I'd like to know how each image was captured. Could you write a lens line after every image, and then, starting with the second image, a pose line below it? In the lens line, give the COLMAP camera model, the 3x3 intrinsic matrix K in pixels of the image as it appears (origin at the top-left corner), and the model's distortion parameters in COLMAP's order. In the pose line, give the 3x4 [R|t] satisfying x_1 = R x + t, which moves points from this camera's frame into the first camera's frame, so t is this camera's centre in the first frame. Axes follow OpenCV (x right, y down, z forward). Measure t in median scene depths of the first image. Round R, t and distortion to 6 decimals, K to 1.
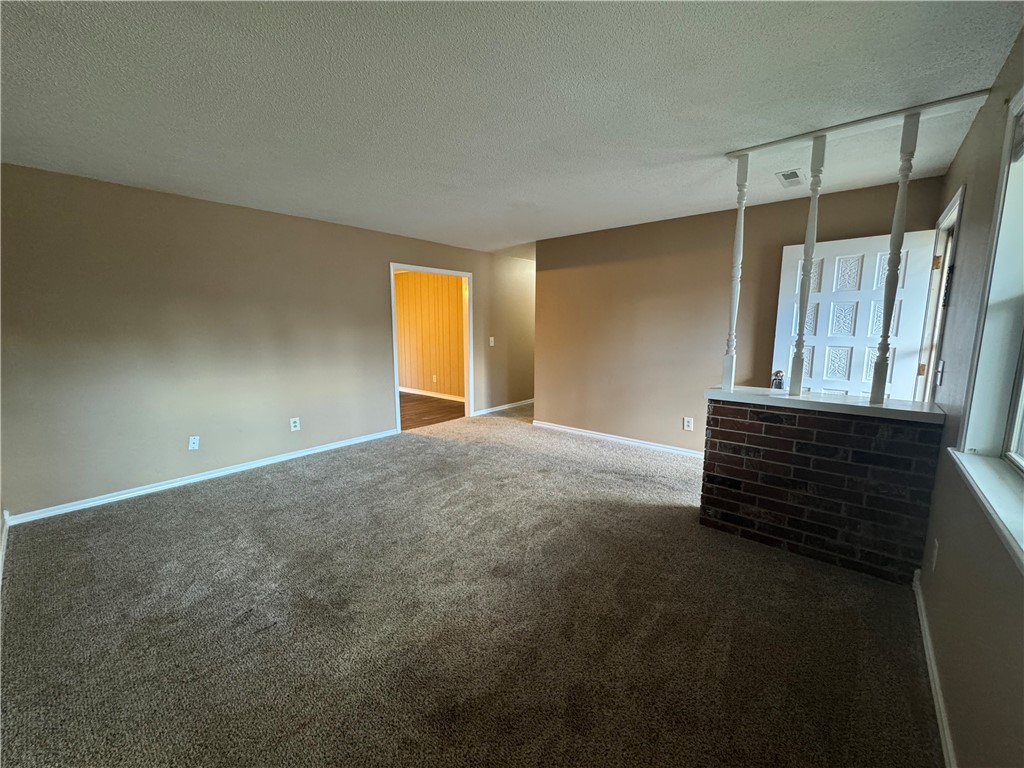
lens RADIAL K [[408.7, 0, 511.0], [0, 408.7, 384.6], [0, 0, 1]] dist [-0.002351, -0.000013]
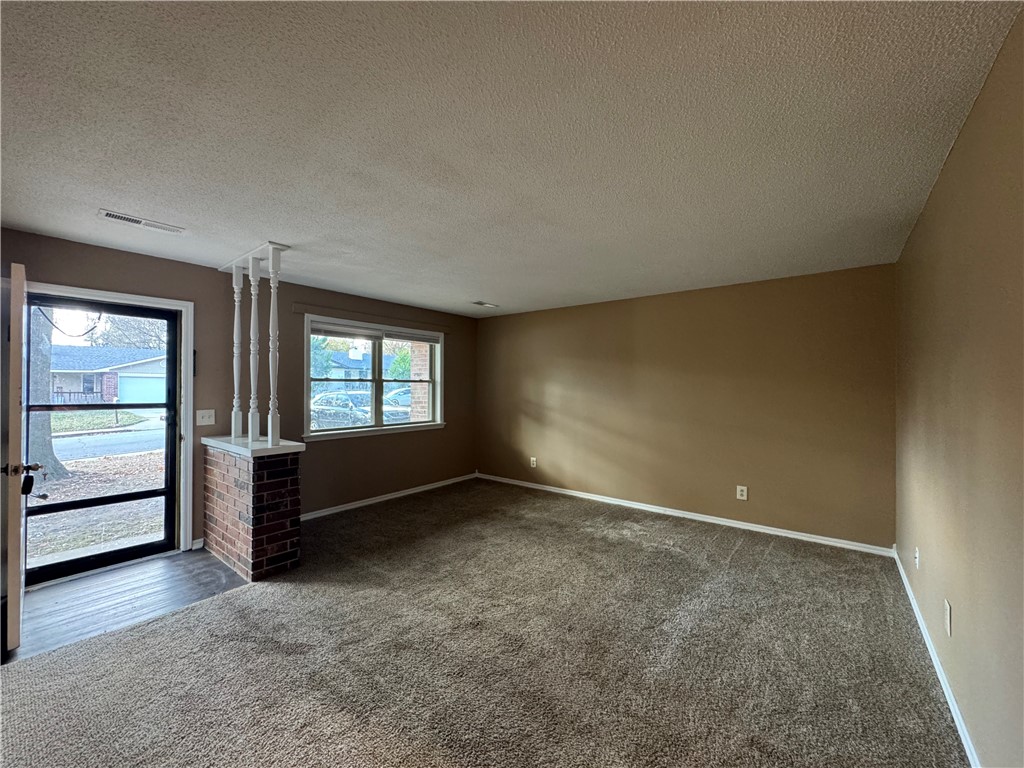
lens RADIAL K [[408.7, 0, 511.0], [0, 408.7, 384.6], [0, 0, 1]] dist [-0.002351, -0.000013]
pose [[-0.999112, -0.002037, -0.042083, -0.044005], [-0.007867, 0.990284, 0.138834, -0.208850], [0.041391, 0.139041, -0.989421, 1.398019]]
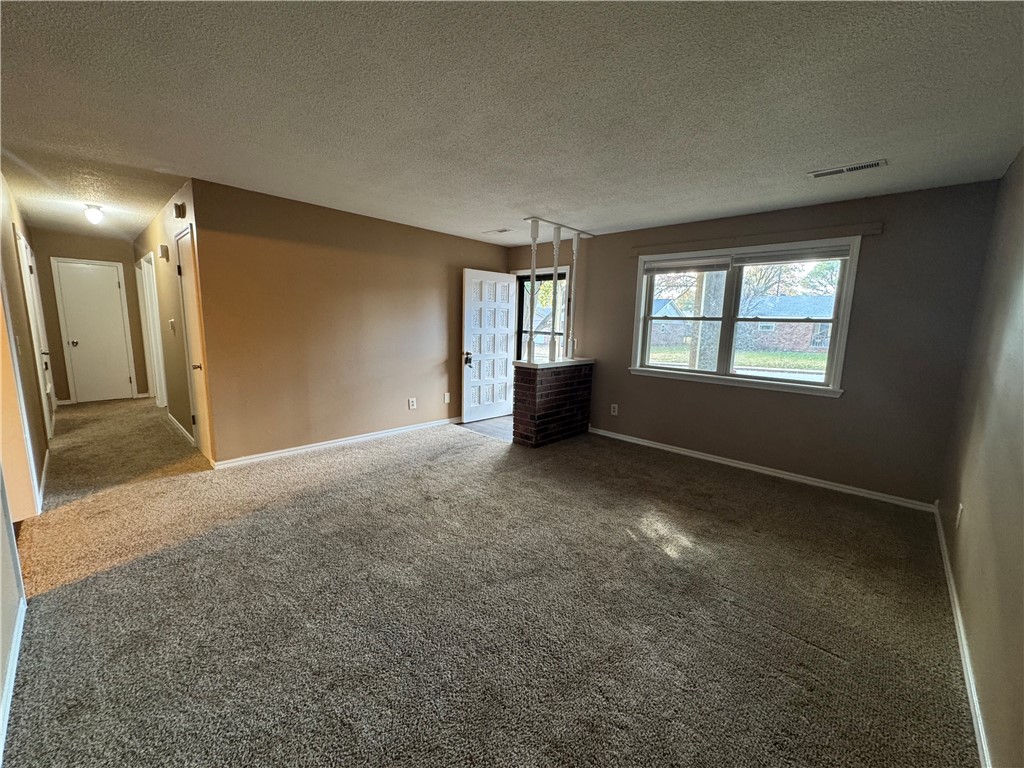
lens RADIAL K [[408.7, 0, 511.0], [0, 408.7, 384.6], [0, 0, 1]] dist [-0.002351, -0.000013]
pose [[0.045911, -0.150908, 0.987481, -0.731251], [0.117199, 0.982510, 0.144699, -0.097908], [-0.992047, 0.109089, 0.062794, 0.654729]]
